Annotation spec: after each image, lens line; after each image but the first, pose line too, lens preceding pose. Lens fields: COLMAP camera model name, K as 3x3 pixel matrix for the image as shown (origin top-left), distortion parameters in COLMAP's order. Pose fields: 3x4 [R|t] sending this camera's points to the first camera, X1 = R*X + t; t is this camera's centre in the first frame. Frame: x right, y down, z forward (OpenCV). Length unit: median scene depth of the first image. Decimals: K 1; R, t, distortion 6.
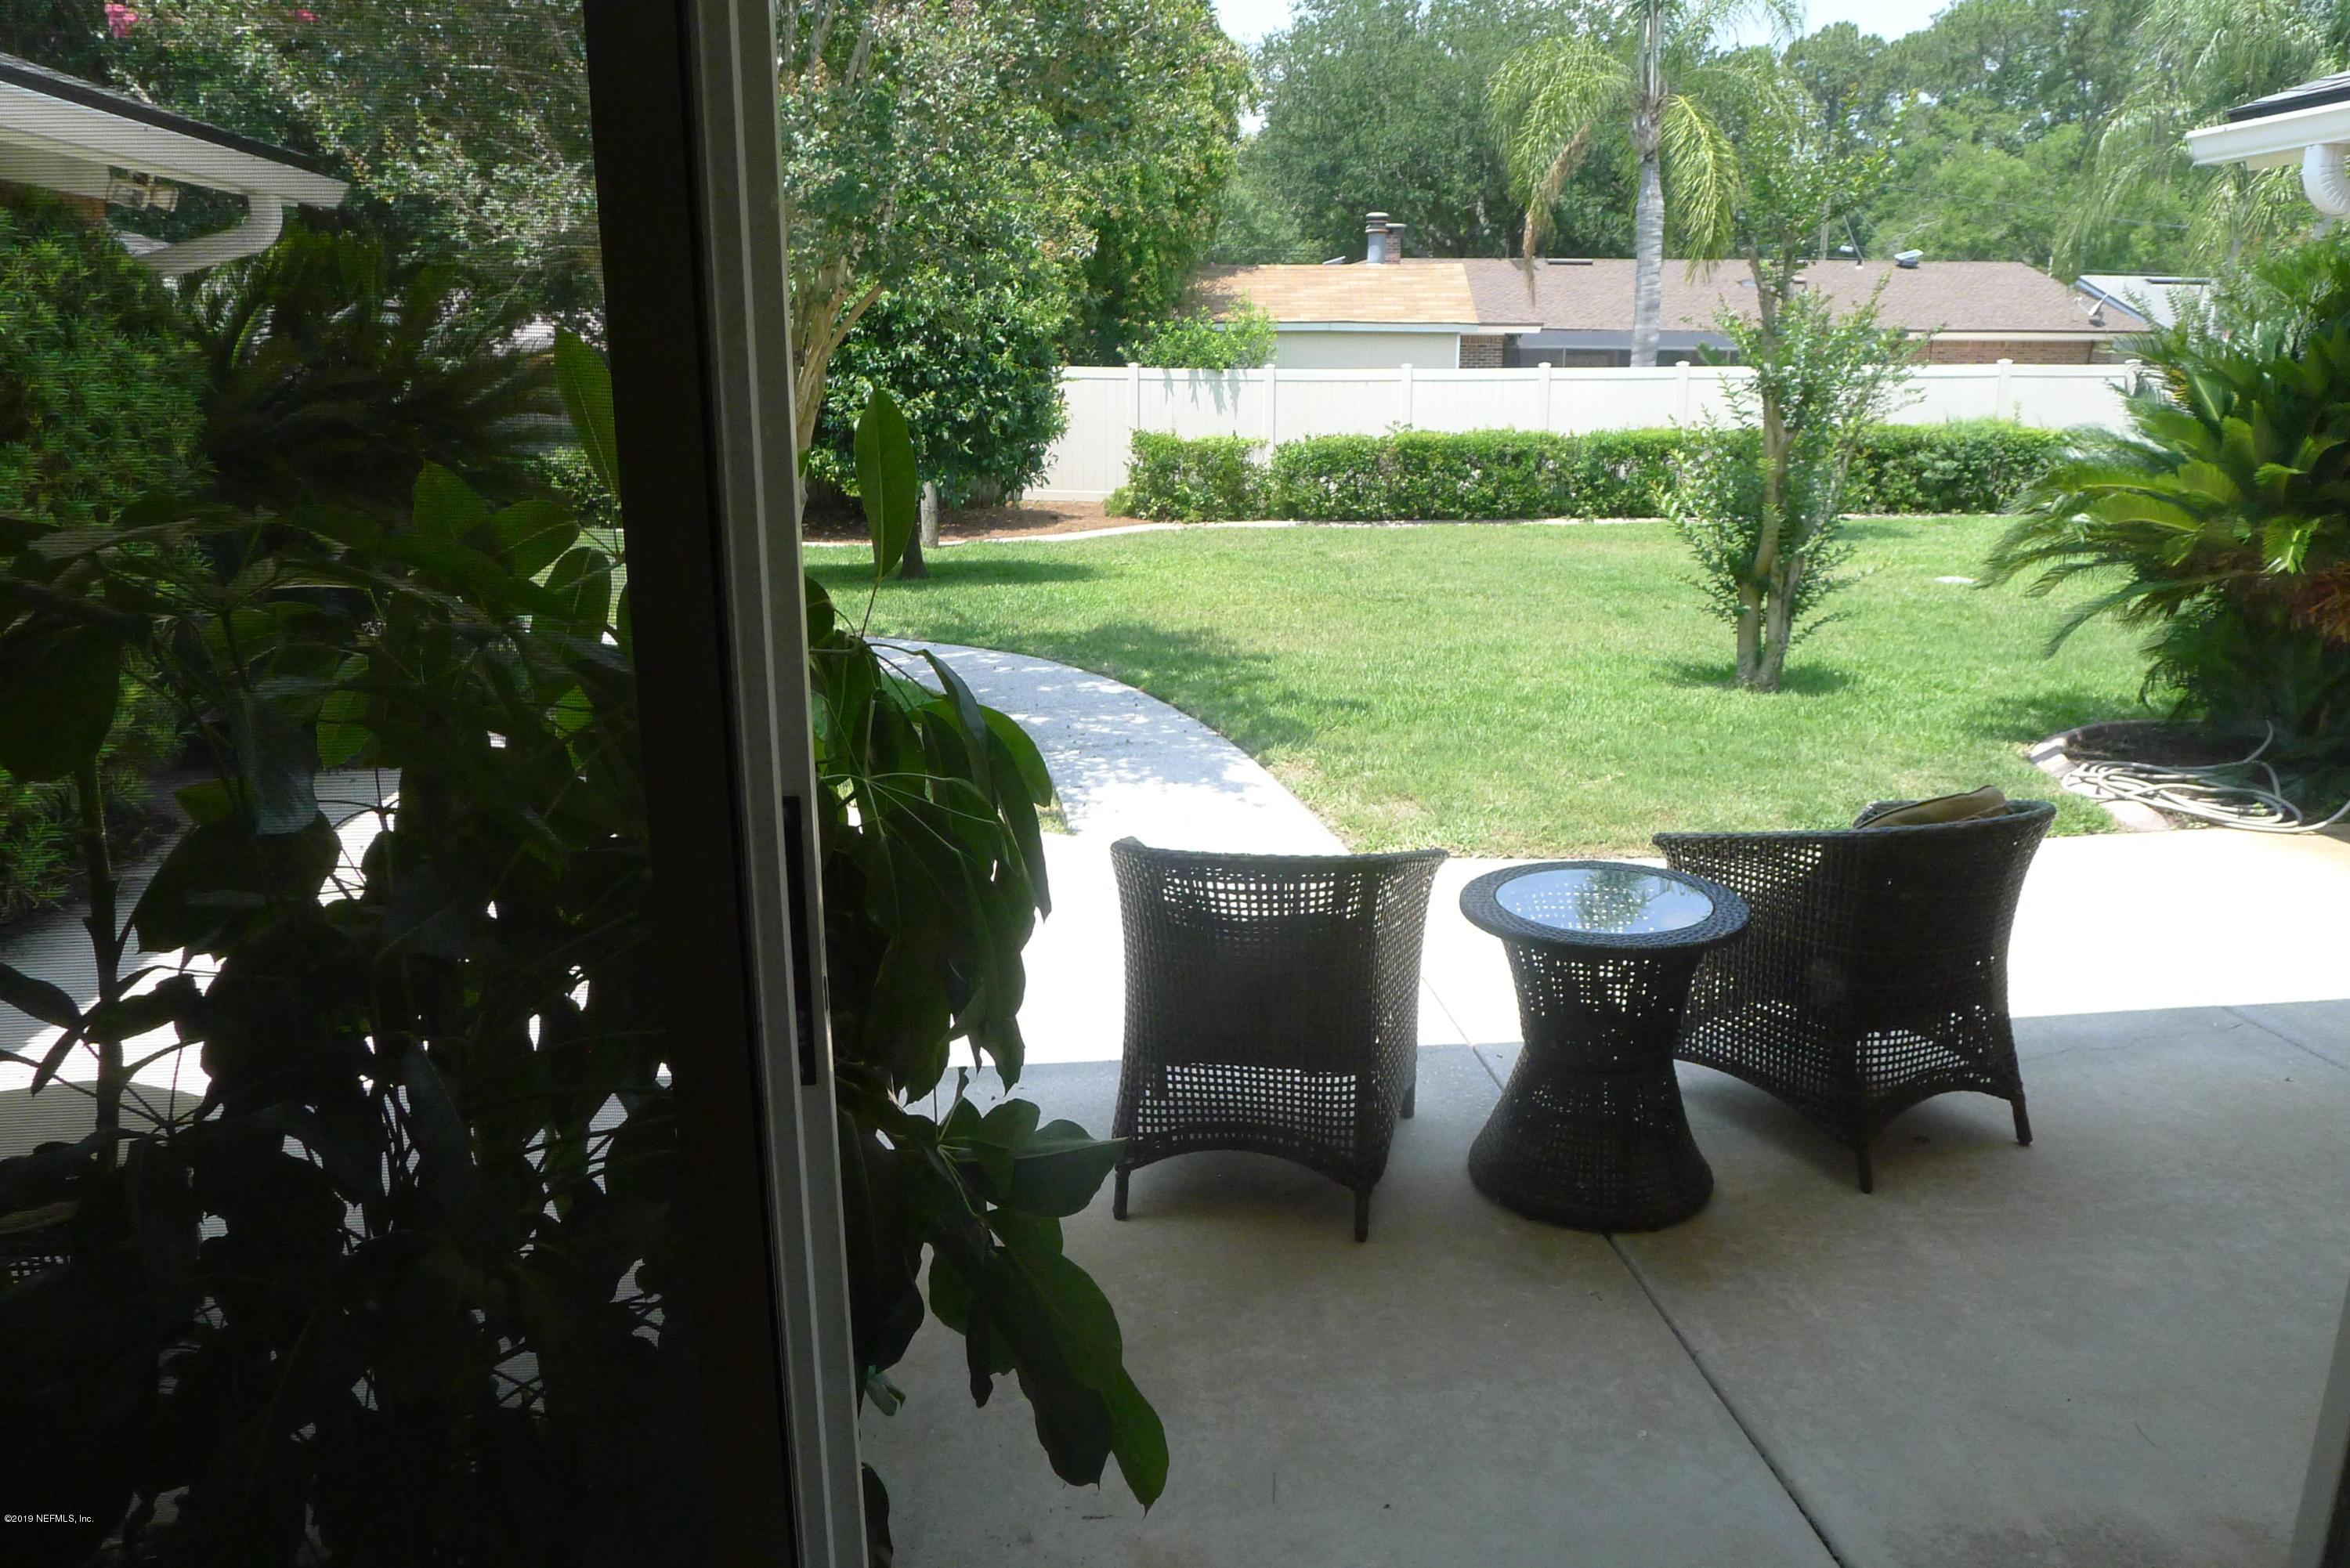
lens RADIAL K [[1634.7, 0, 1143.5], [0, 1634.7, 792.2], [0, 0, 1]] dist [-0.060861, 0.000148]
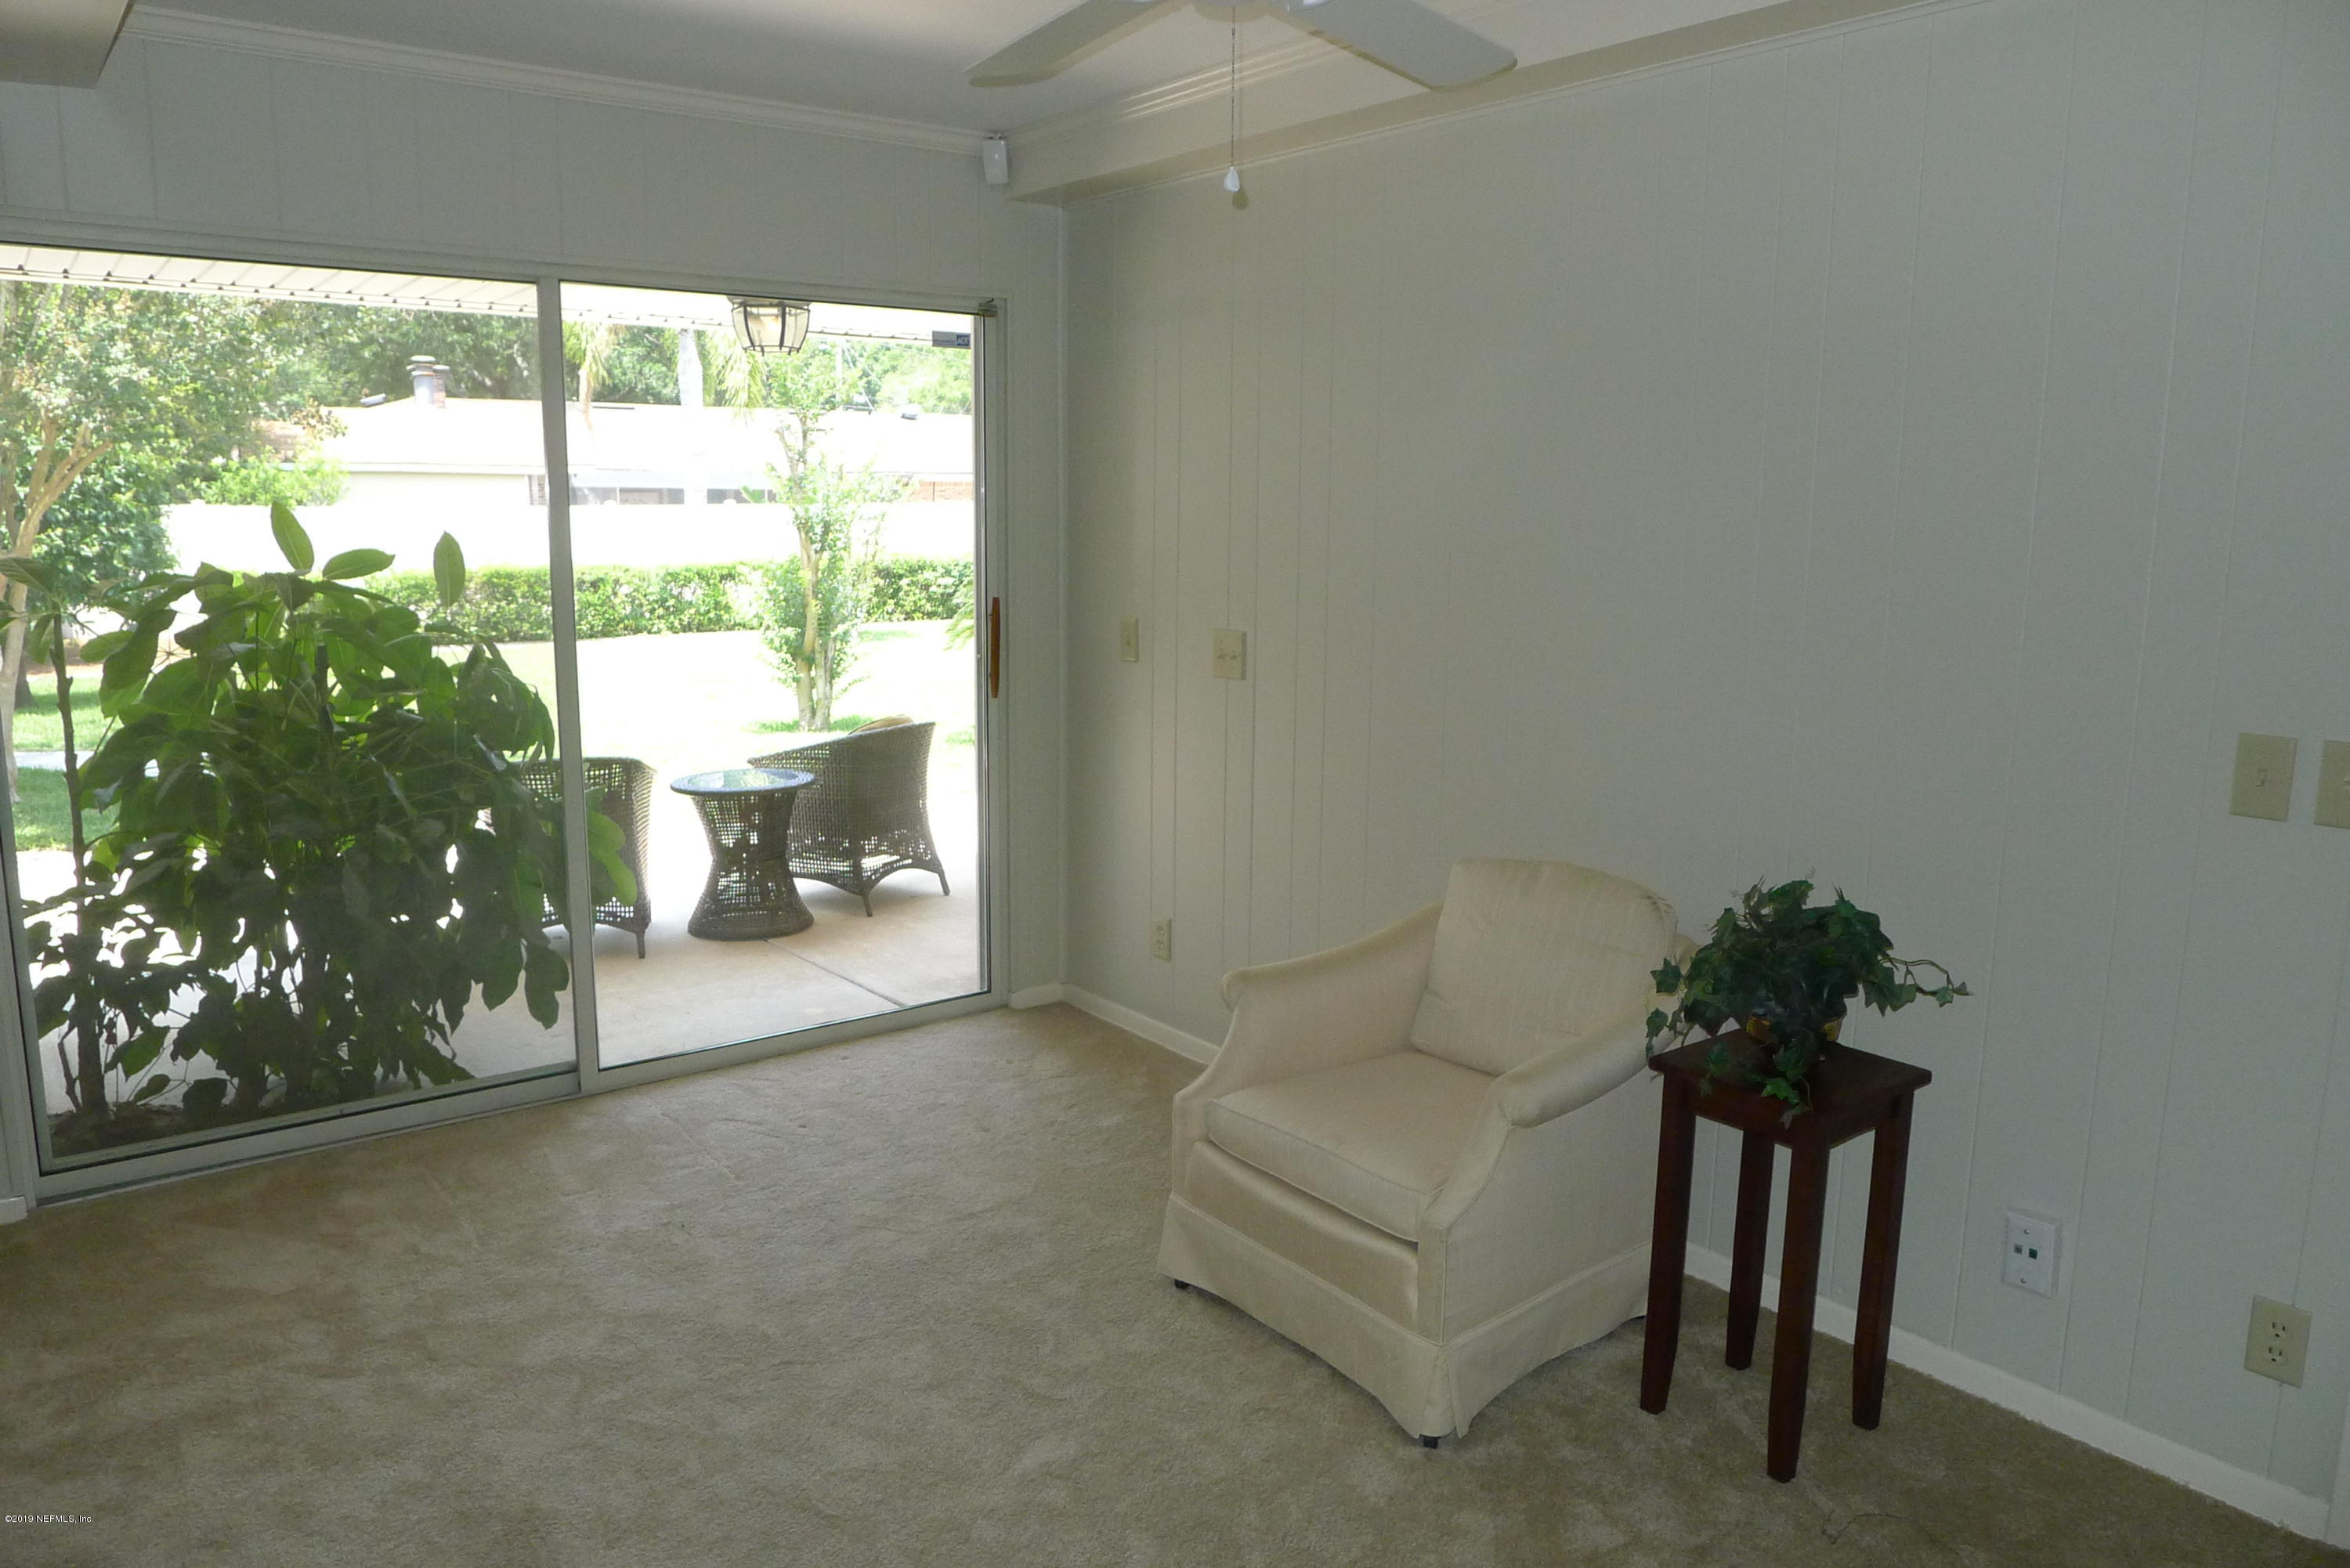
lens RADIAL K [[1620.5, 0, 1163.0], [0, 1620.5, 780.2], [0, 0, 1]] dist [-0.046161, 0.006453]
pose [[0.839078, -0.078663, 0.538294, -0.054170], [0.124561, 0.990984, -0.049346, 0.035322], [-0.529559, 0.108456, 0.841311, -0.144135]]
